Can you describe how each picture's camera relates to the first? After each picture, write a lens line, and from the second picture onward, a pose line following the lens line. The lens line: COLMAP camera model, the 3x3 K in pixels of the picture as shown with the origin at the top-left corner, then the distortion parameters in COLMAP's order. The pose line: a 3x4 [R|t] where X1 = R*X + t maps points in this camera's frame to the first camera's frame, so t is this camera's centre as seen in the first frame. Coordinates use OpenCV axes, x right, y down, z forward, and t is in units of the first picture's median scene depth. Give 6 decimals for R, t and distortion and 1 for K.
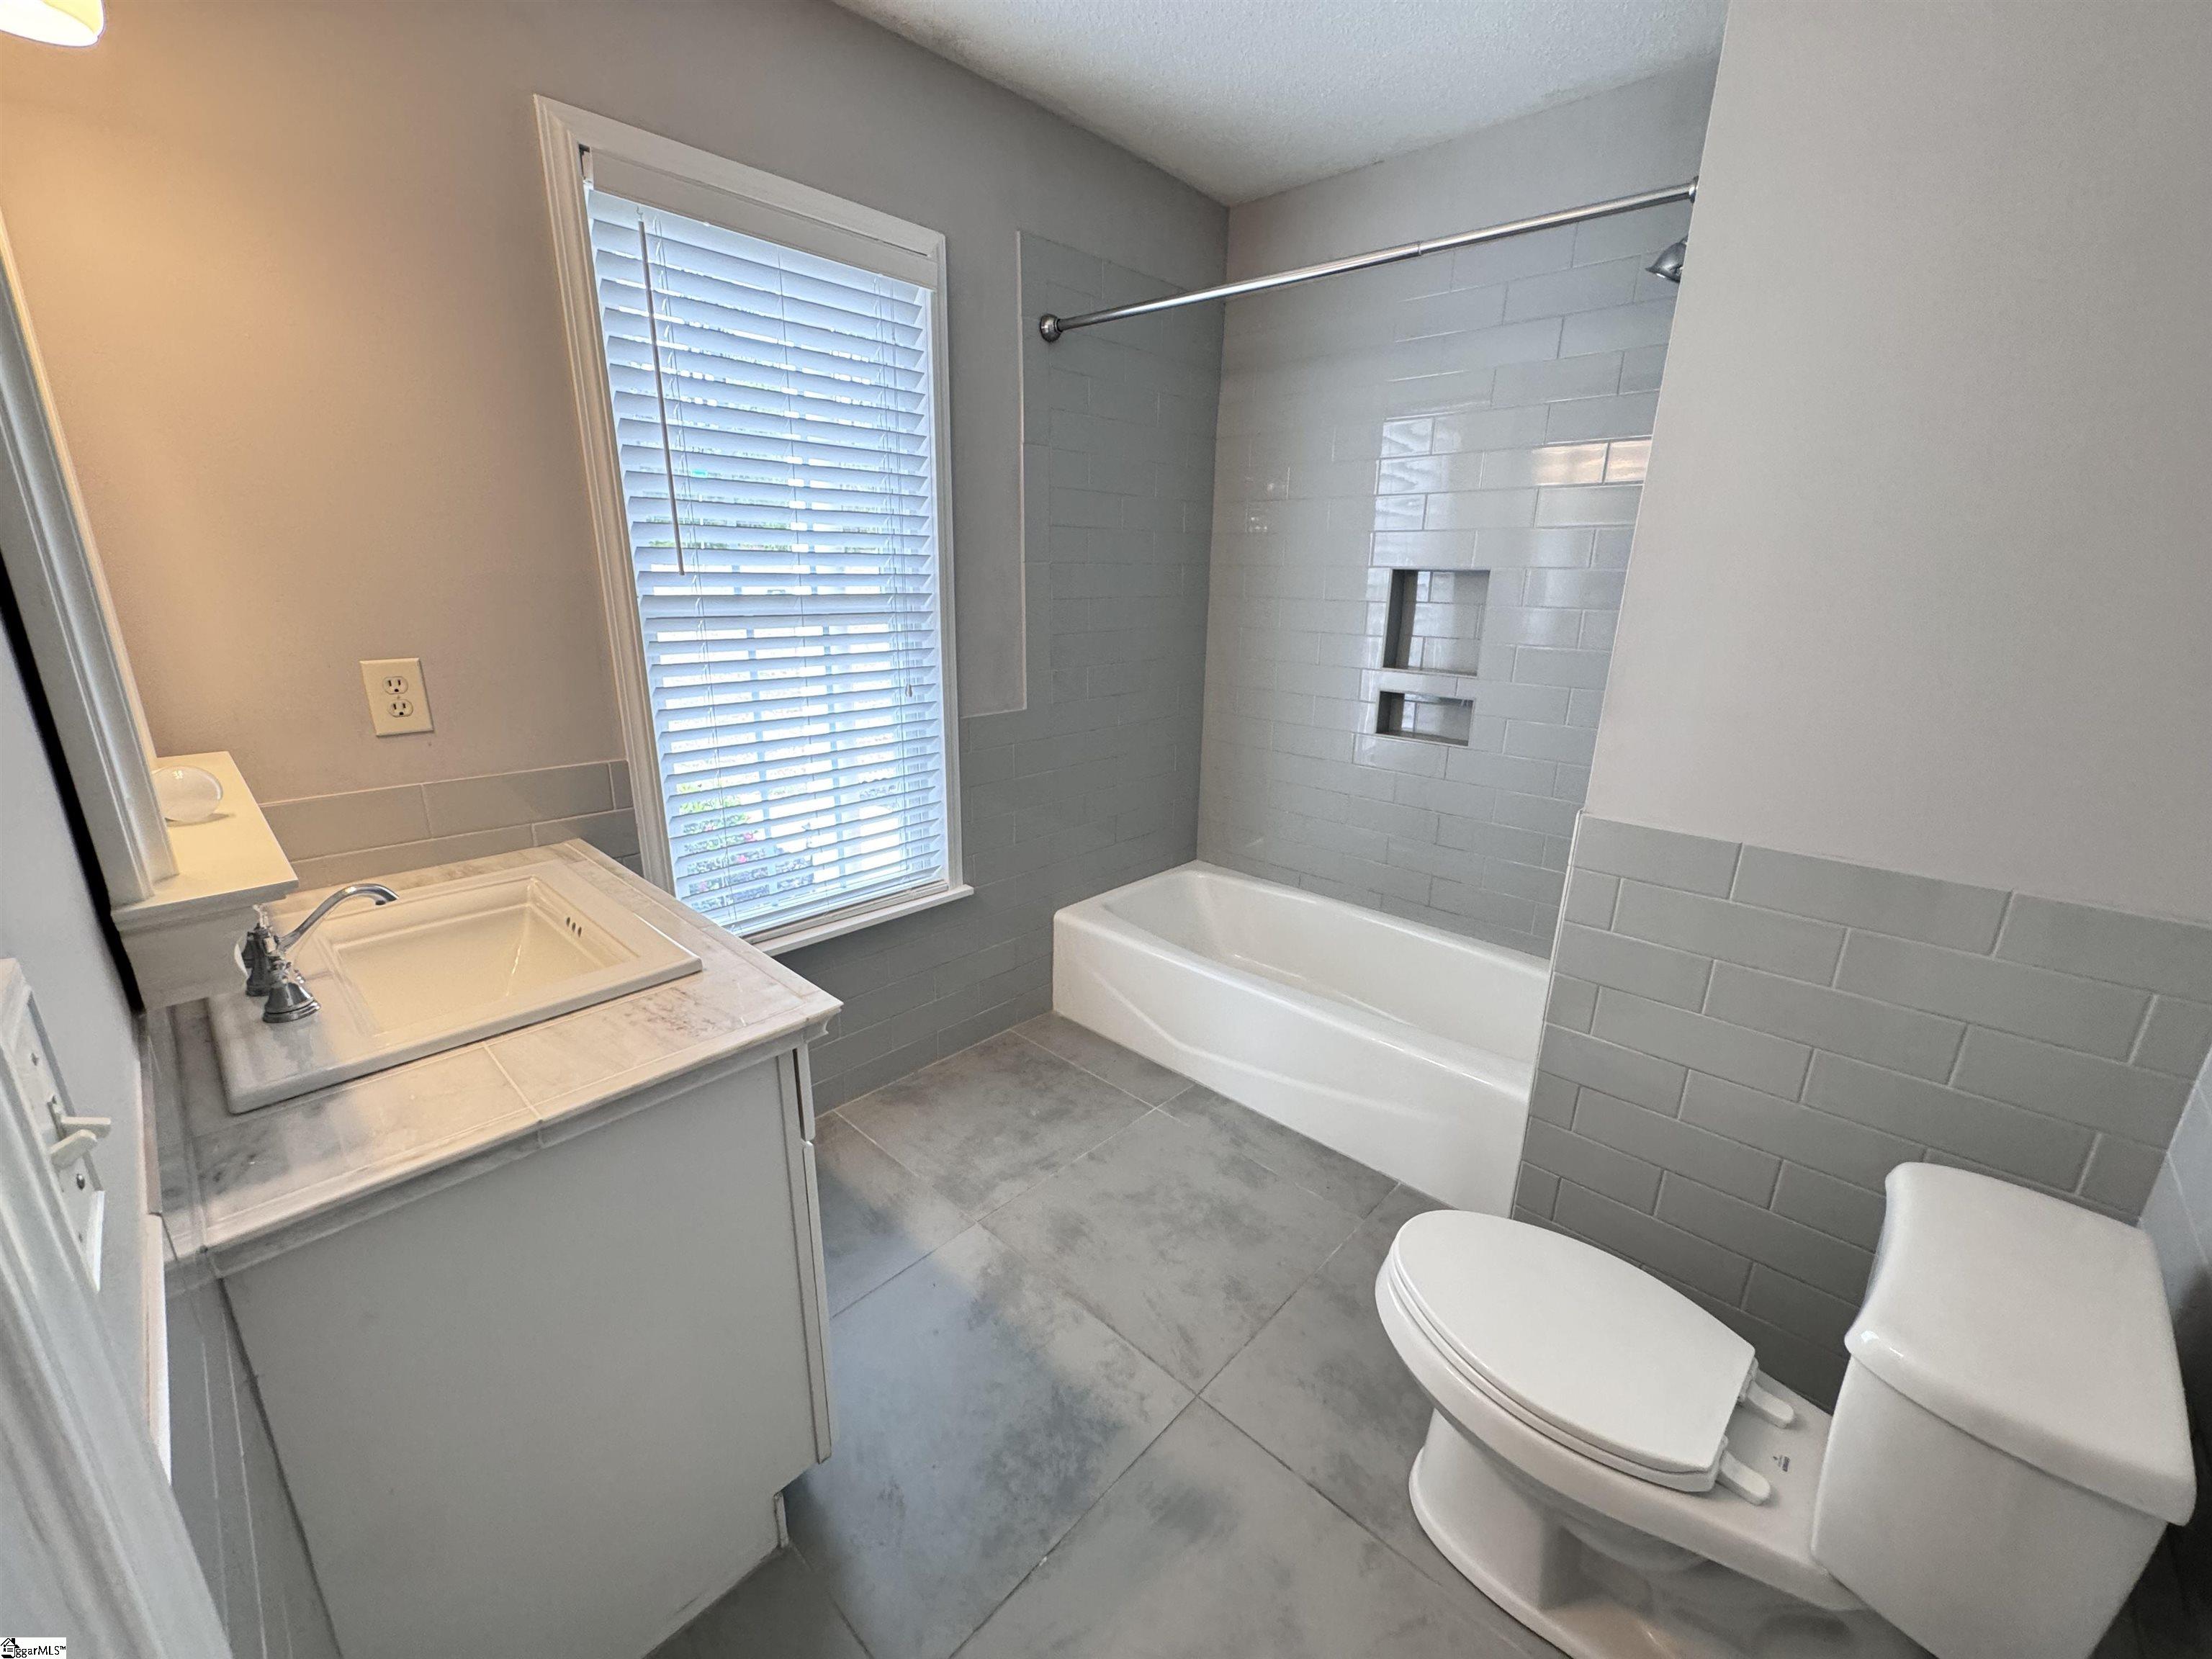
lens RADIAL K [[882.5, 0, 1106.0], [0, 882.5, 829.1], [0, 0, 1]] dist [0.000714, 0.000190]
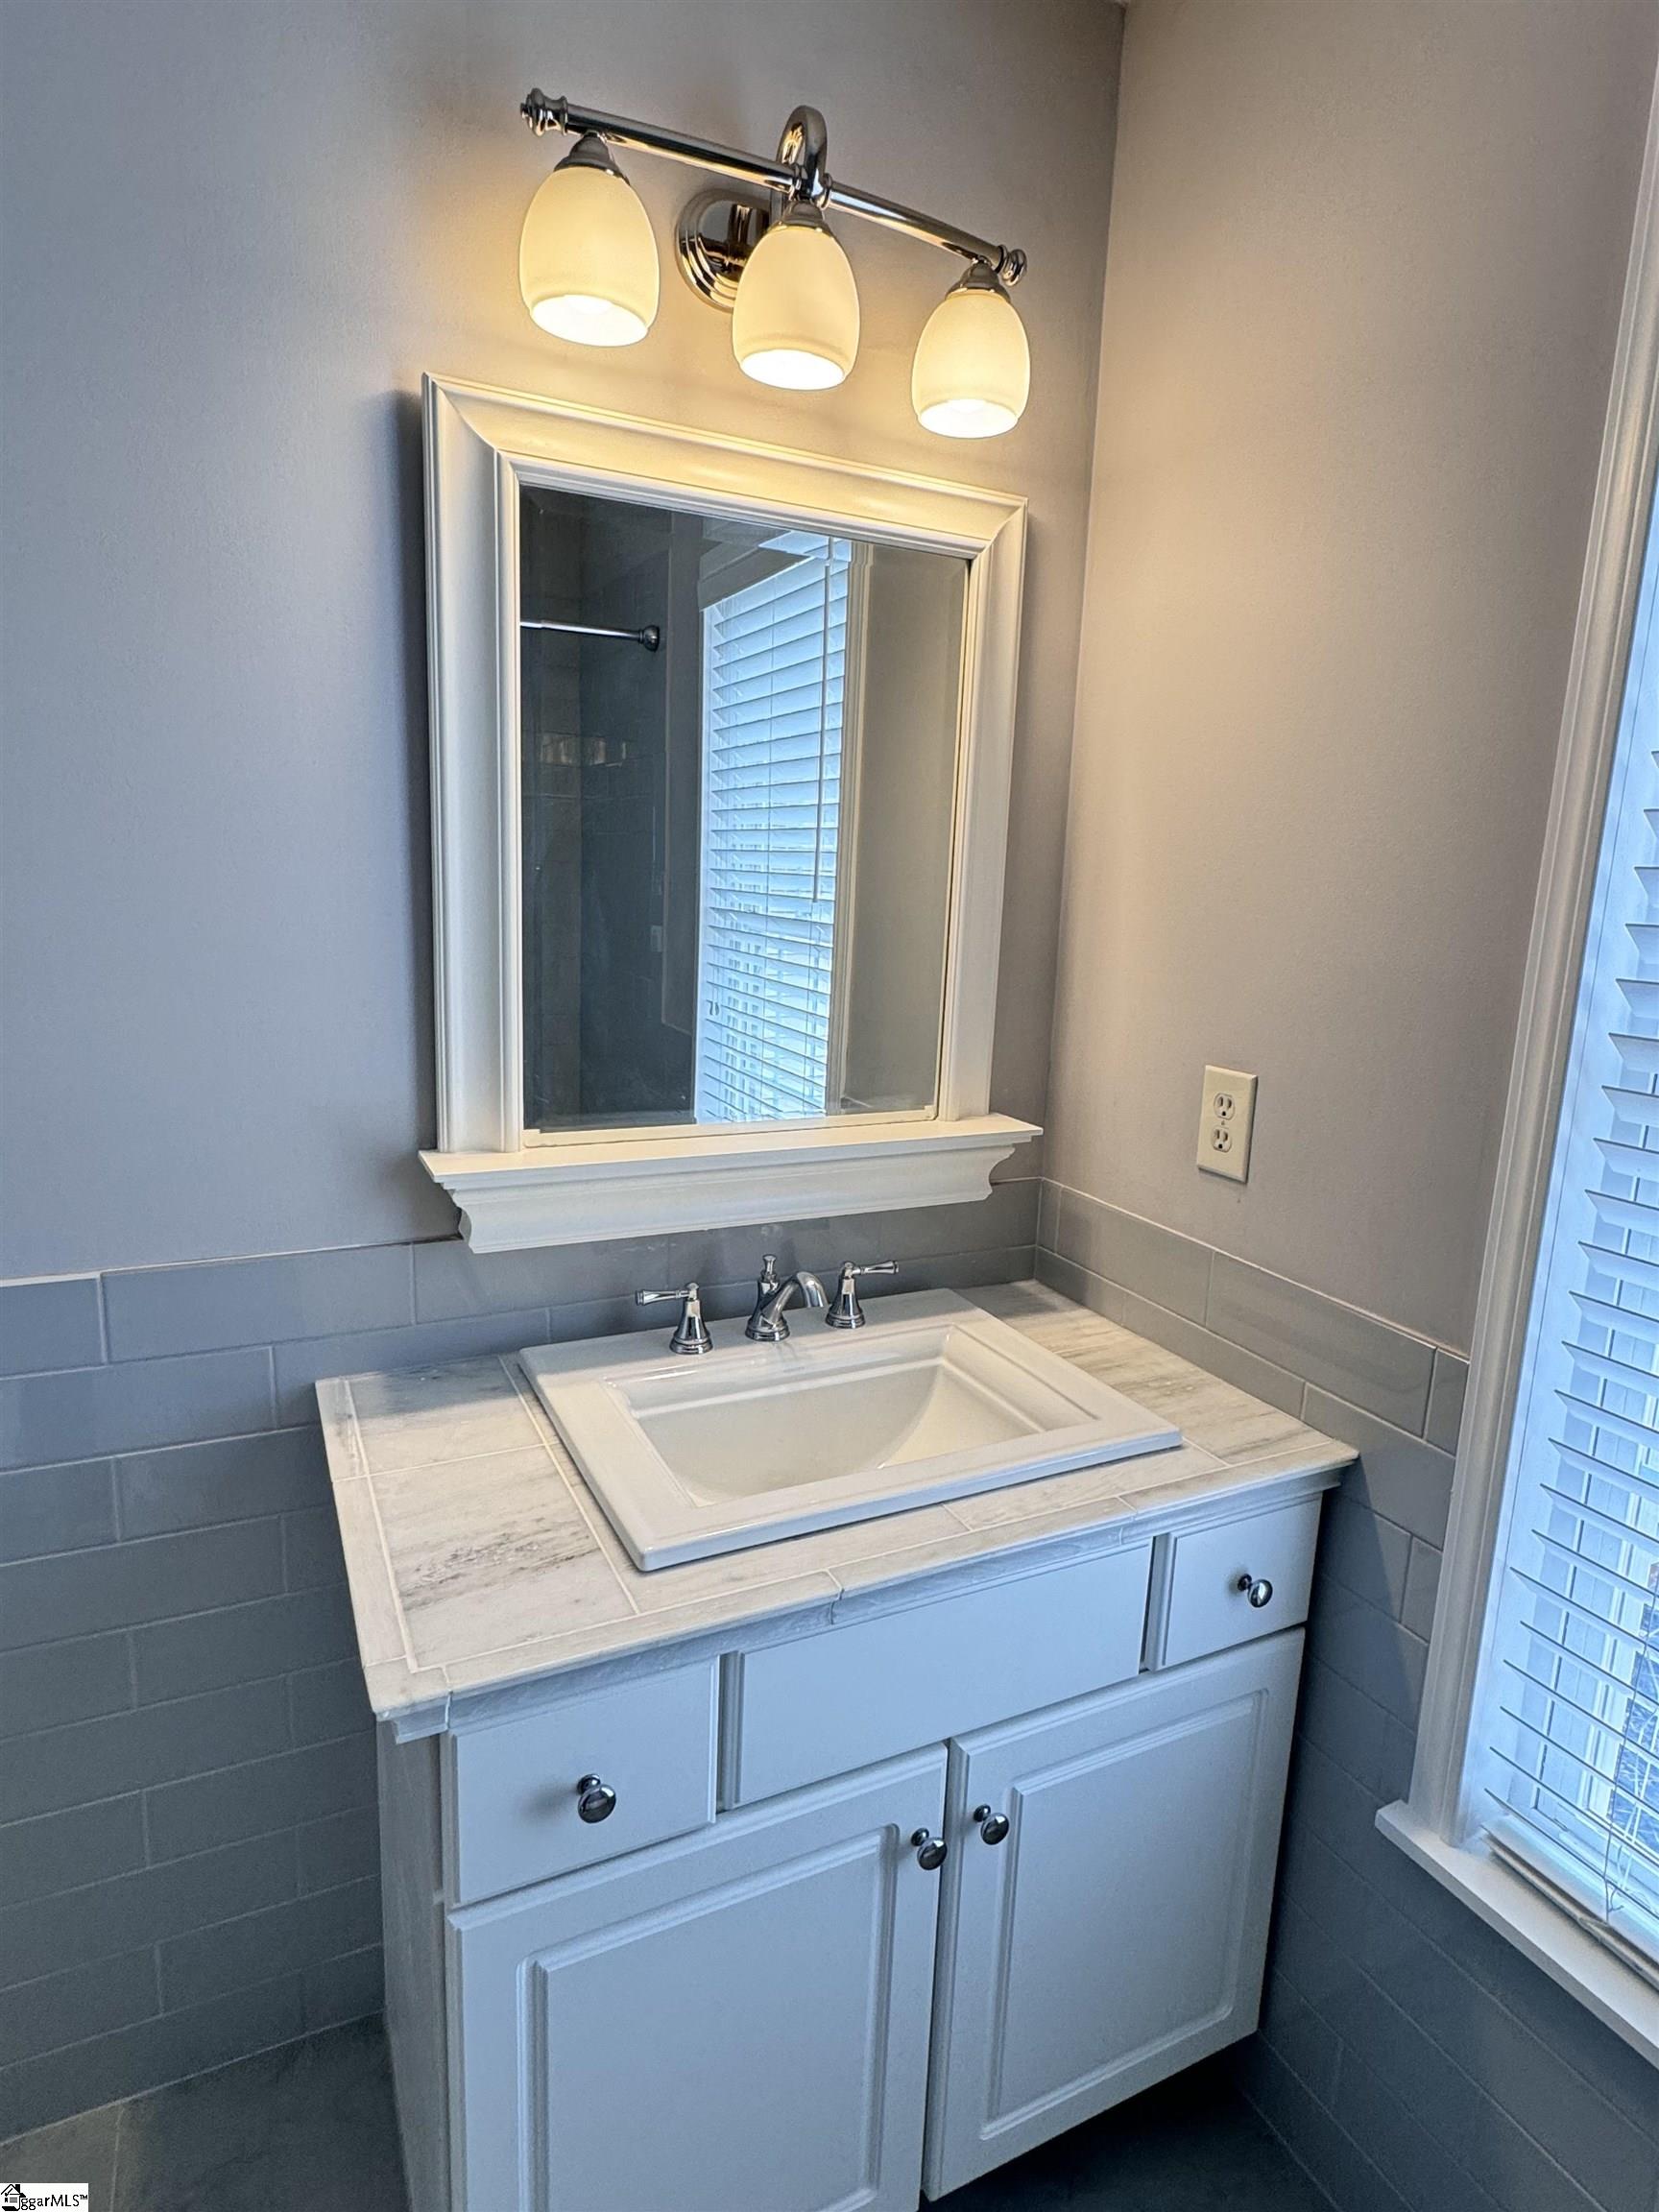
lens RADIAL K [[1203.5, 0, 833.2], [0, 1203.5, 1096.8], [0, 0, 1]] dist [-0.000188, 0.000020]
pose [[-0.348207, 0.143130, -0.926426, 0.177679], [-0.307651, 0.916087, 0.257167, -0.317555], [0.885496, 0.374563, -0.274954, 0.981726]]
